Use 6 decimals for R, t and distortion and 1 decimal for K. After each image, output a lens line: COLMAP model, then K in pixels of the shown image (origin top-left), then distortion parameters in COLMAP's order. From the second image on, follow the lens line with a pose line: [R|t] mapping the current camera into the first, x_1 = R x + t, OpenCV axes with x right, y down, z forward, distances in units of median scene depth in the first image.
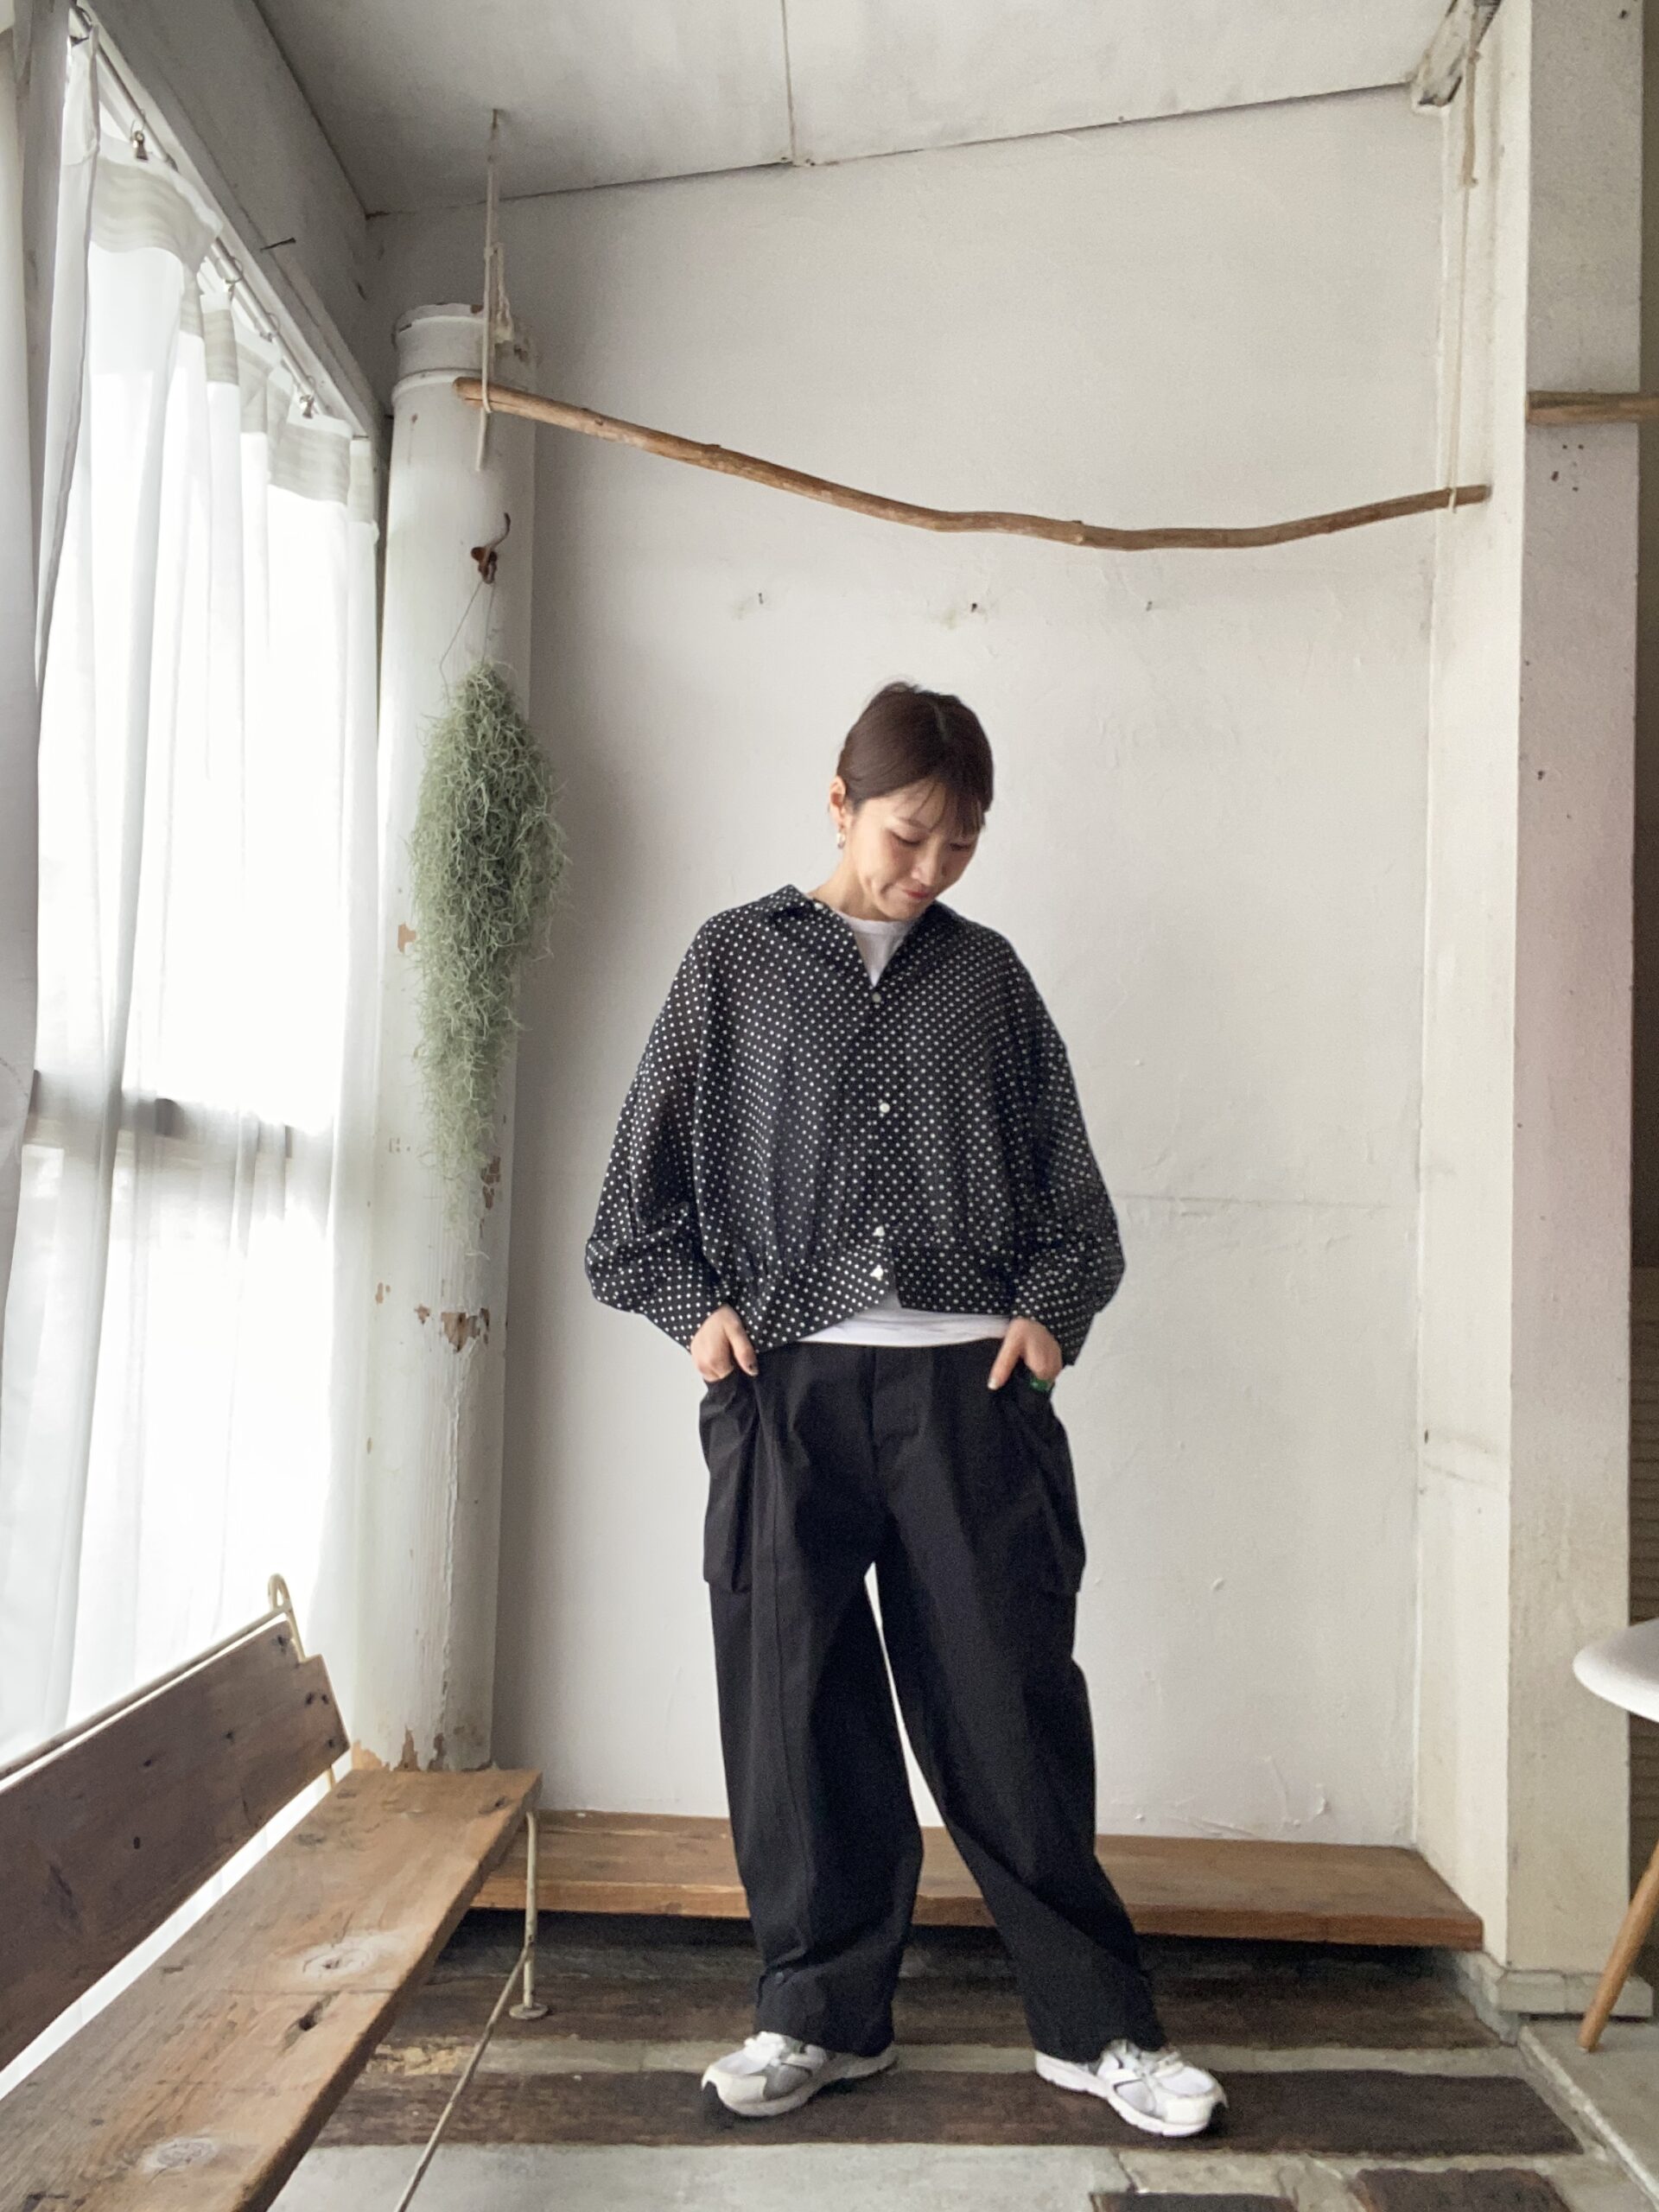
lens RADIAL K [[1963.1, 0, 829.5], [0, 1963.1, 1106.0], [0, 0, 1]] dist [0.089441, -0.105643]
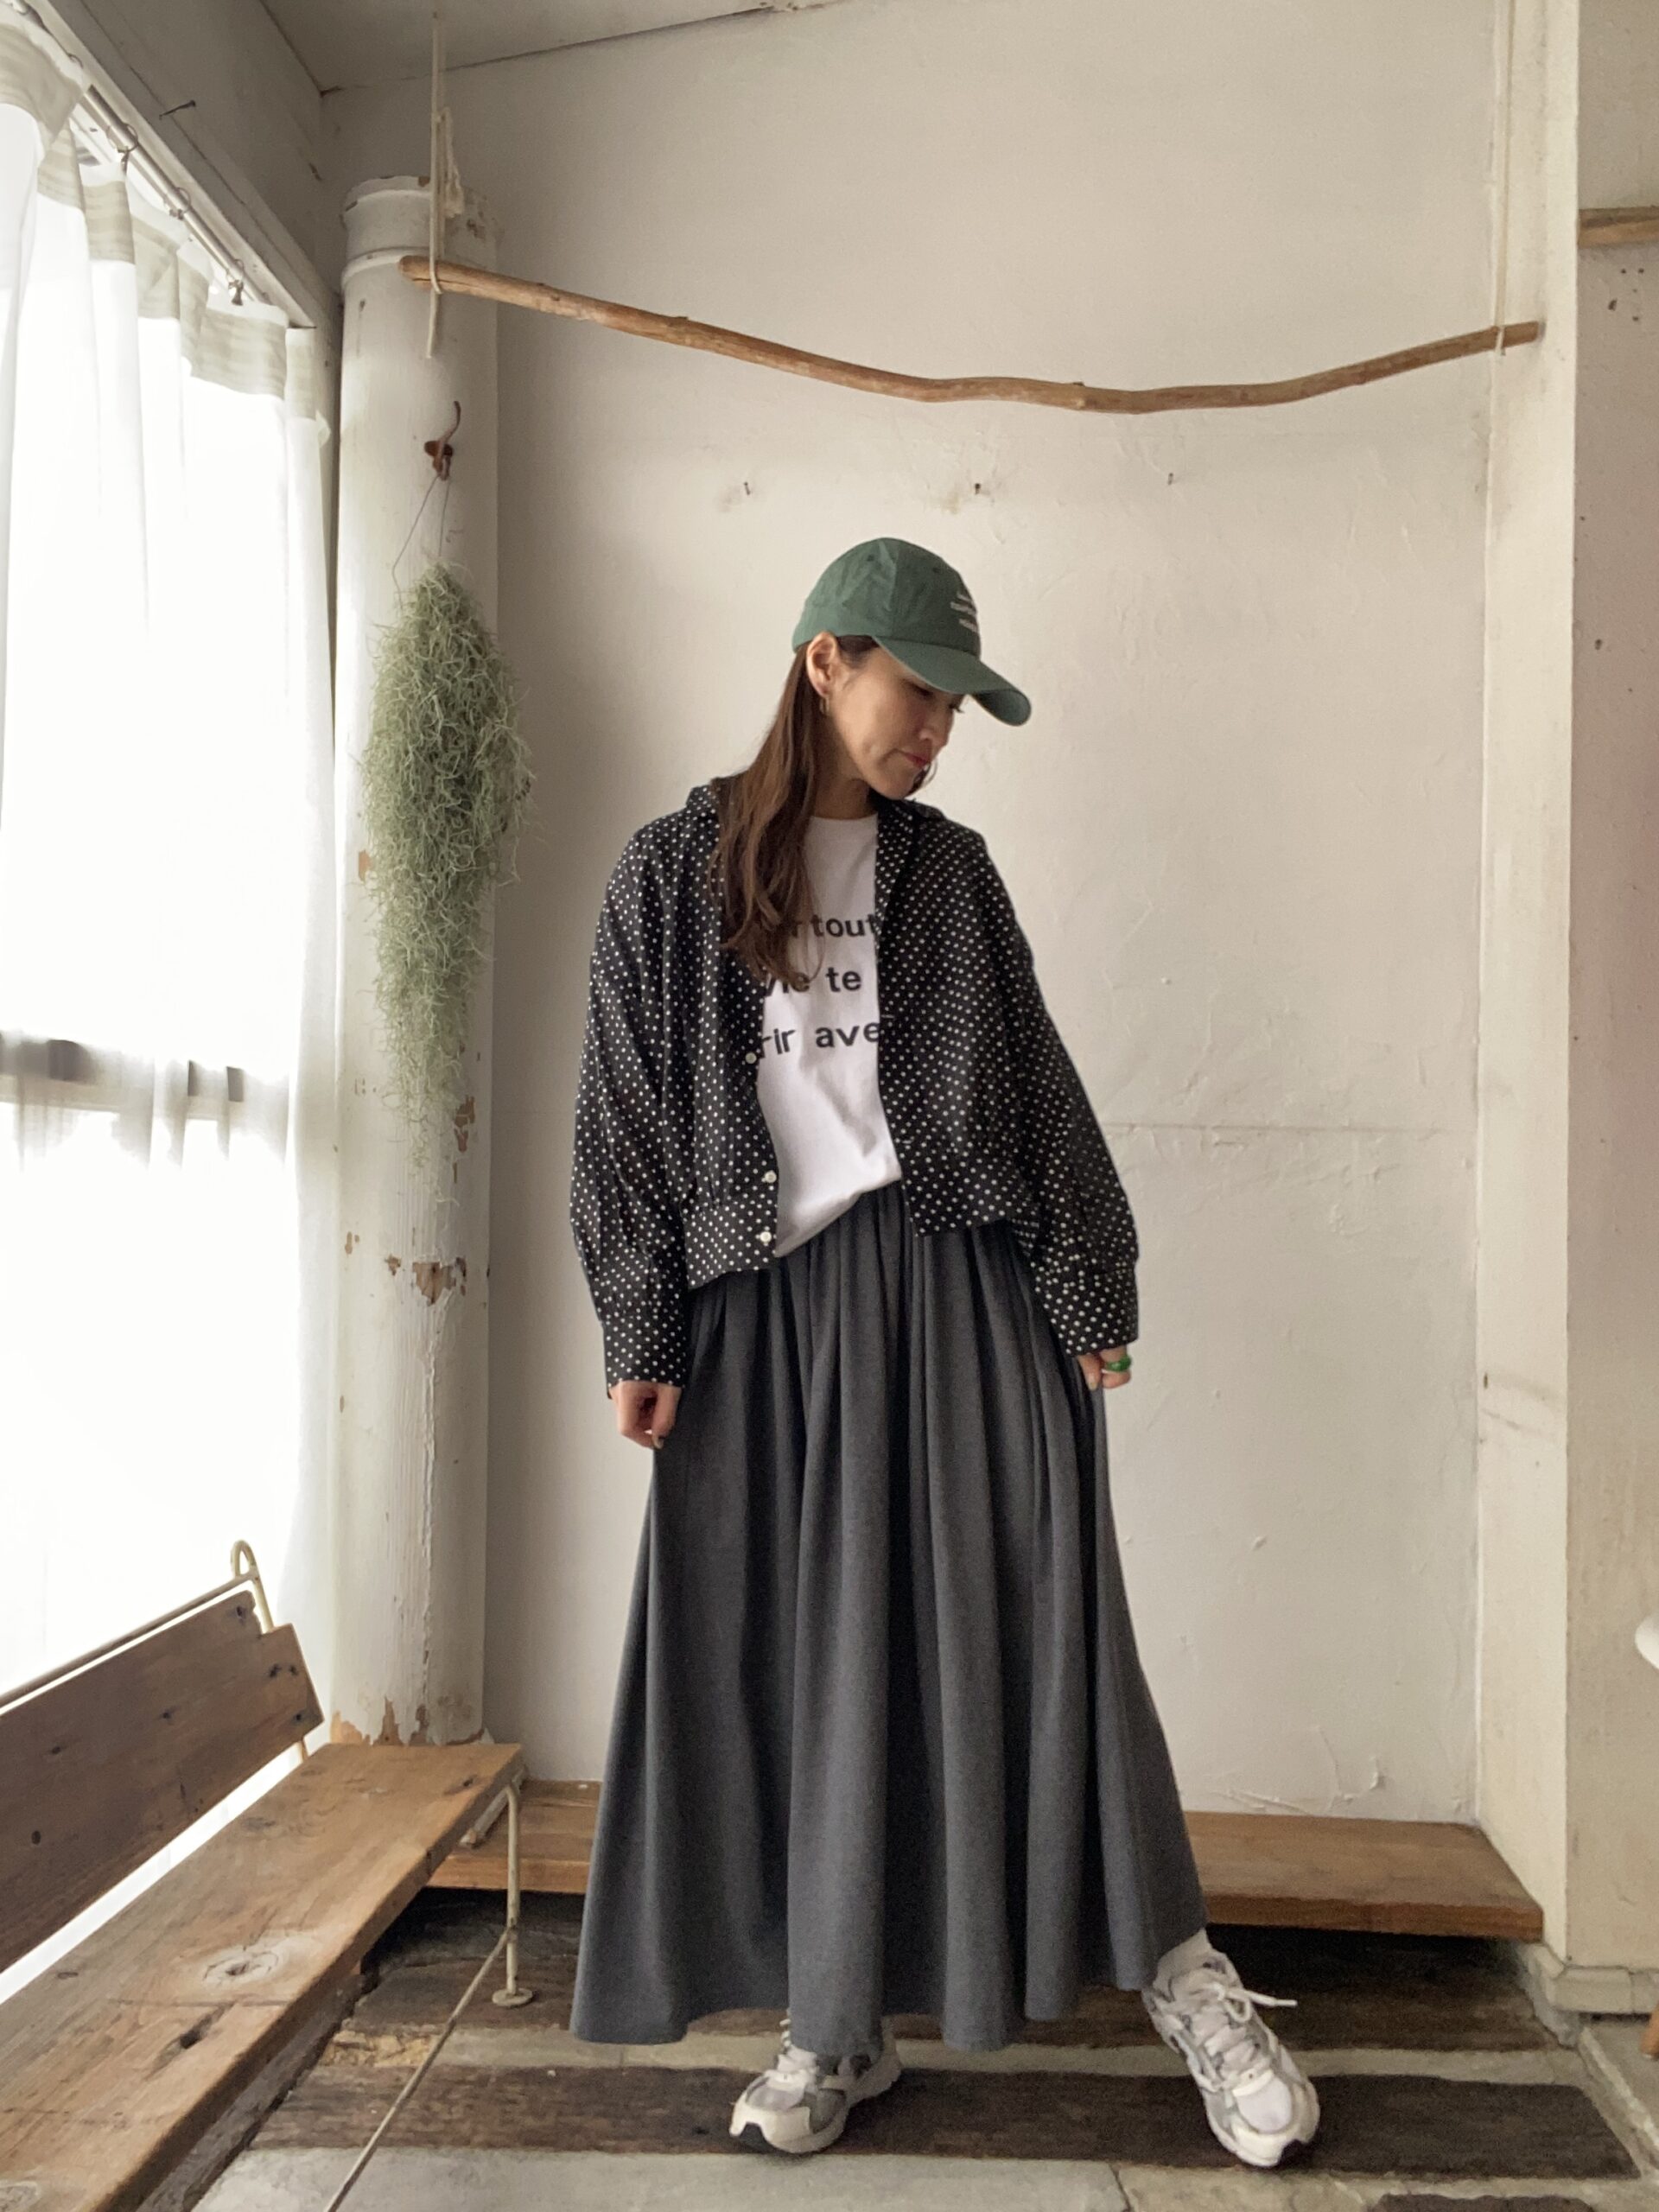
lens RADIAL K [[1963.1, 0, 829.5], [0, 1963.1, 1106.0], [0, 0, 1]] dist [0.089441, -0.105643]
pose [[0.997536, -0.020091, -0.067220, 0.068208], [0.022233, 0.999264, 0.031271, 0.004846], [0.066542, -0.032689, 0.997248, 0.076822]]
